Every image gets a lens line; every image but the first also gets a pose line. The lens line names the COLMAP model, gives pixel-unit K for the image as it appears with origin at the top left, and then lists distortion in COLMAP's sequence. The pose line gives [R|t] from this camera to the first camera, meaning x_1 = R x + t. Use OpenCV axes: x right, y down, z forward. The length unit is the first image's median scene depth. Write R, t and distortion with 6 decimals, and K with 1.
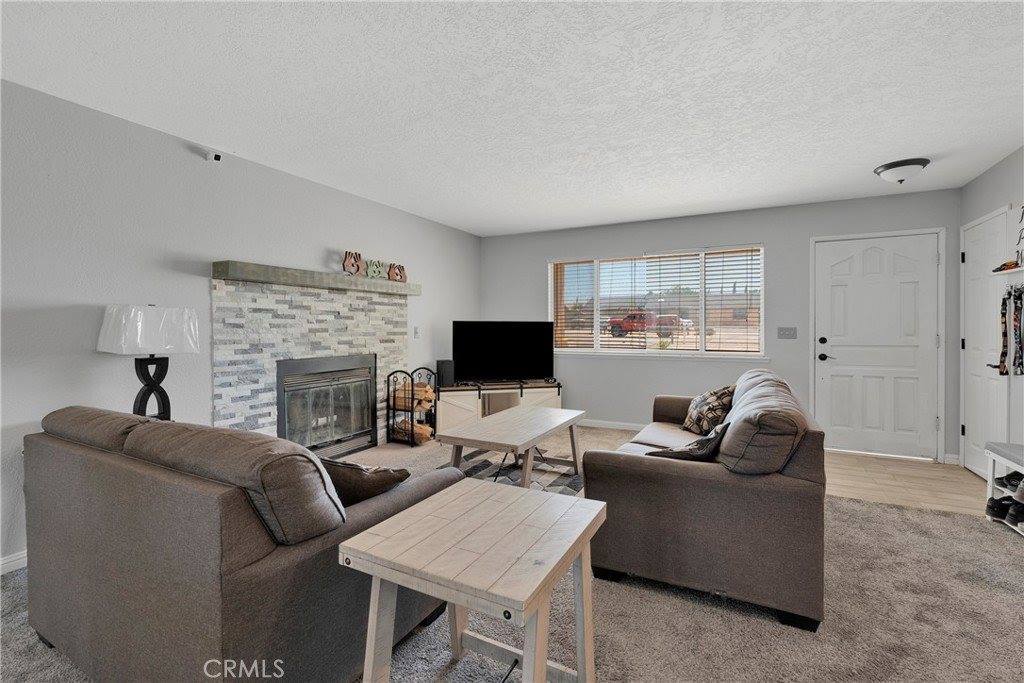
lens RADIAL K [[454.5, 0, 512.0], [0, 454.5, 341.5], [0, 0, 1]] dist [-0.004806, -0.000641]
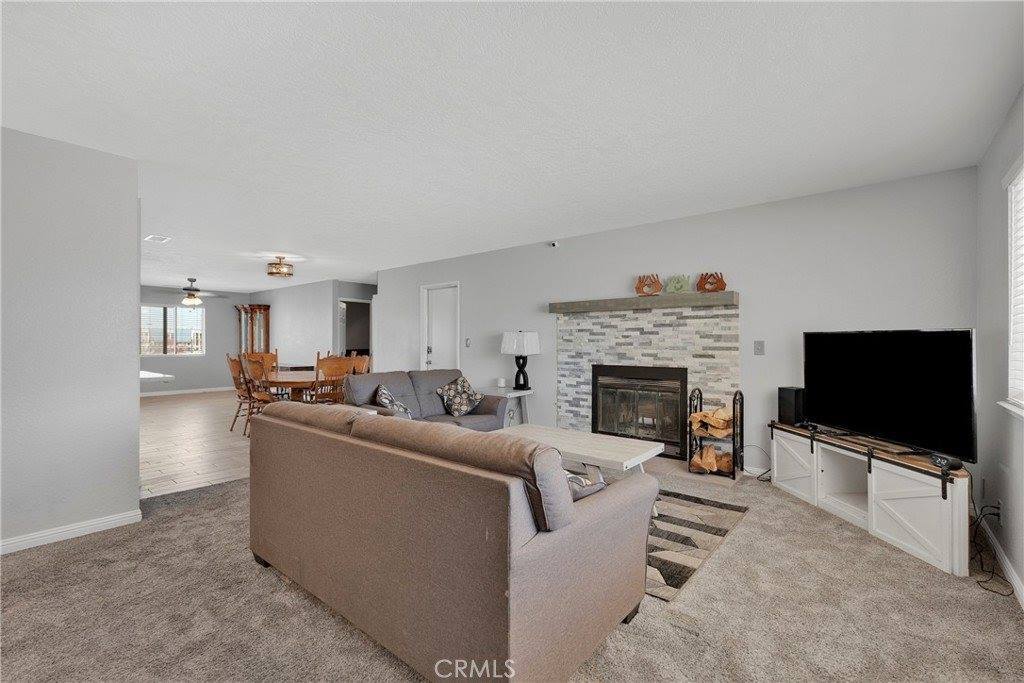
lens RADIAL K [[454.5, 0, 512.0], [0, 454.5, 341.5], [0, 0, 1]] dist [-0.004806, -0.000641]
pose [[-0.216970, 0.002199, -0.976176, 0.927566], [-0.028636, 0.999553, 0.008616, -0.035525], [0.975758, 0.029823, -0.216810, 1.032809]]
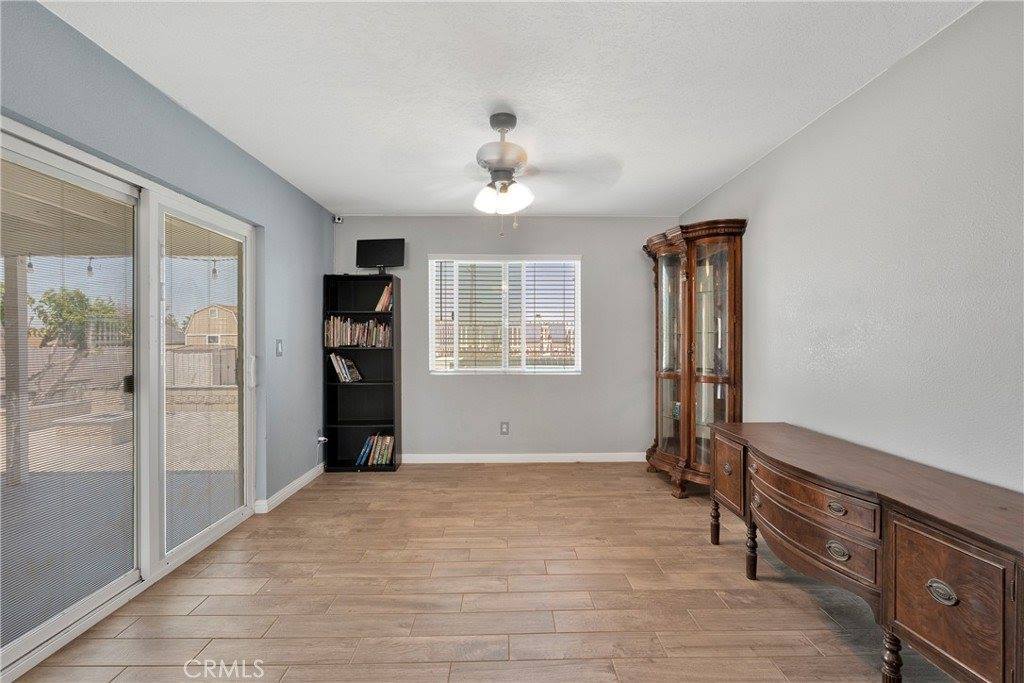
lens RADIAL K [[454.5, 0, 512.0], [0, 454.5, 341.5], [0, 0, 1]] dist [-0.004806, -0.000641]
pose [[-0.877776, 0.005946, -0.479034, -0.719589], [-0.007367, 0.999637, 0.025906, 0.019019], [0.479014, 0.026269, -0.877414, -0.521502]]
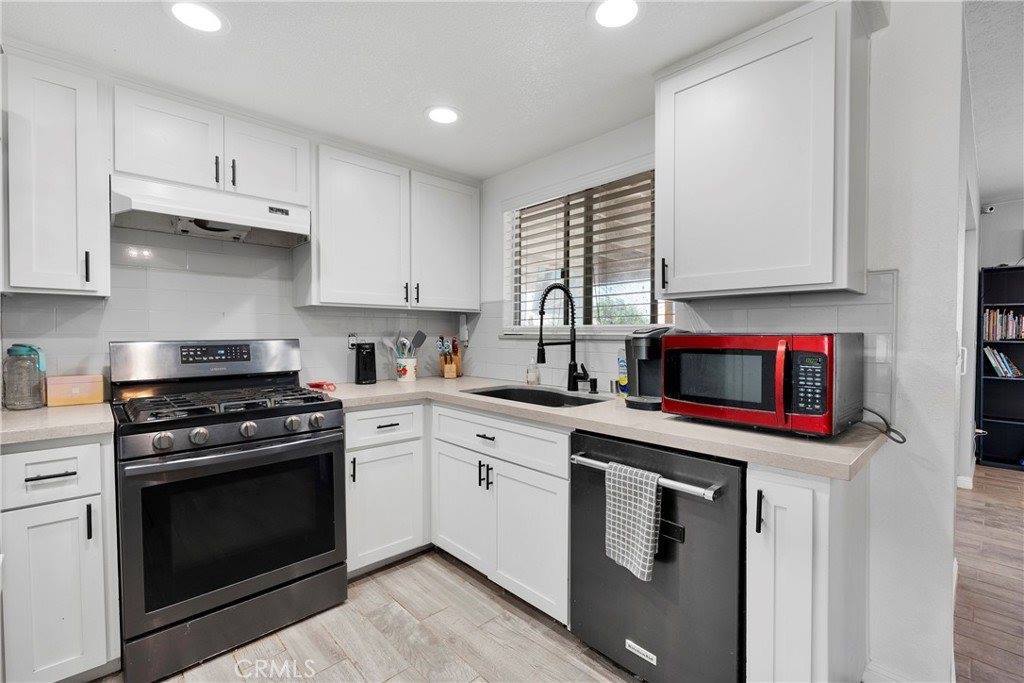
lens RADIAL K [[454.5, 0, 512.0], [0, 454.5, 341.5], [0, 0, 1]] dist [-0.004806, -0.000641]
pose [[-0.945983, -0.006835, 0.324143, -0.133818], [0.008487, 0.998913, 0.045831, 0.007469], [-0.324104, 0.046107, -0.944897, -0.314573]]
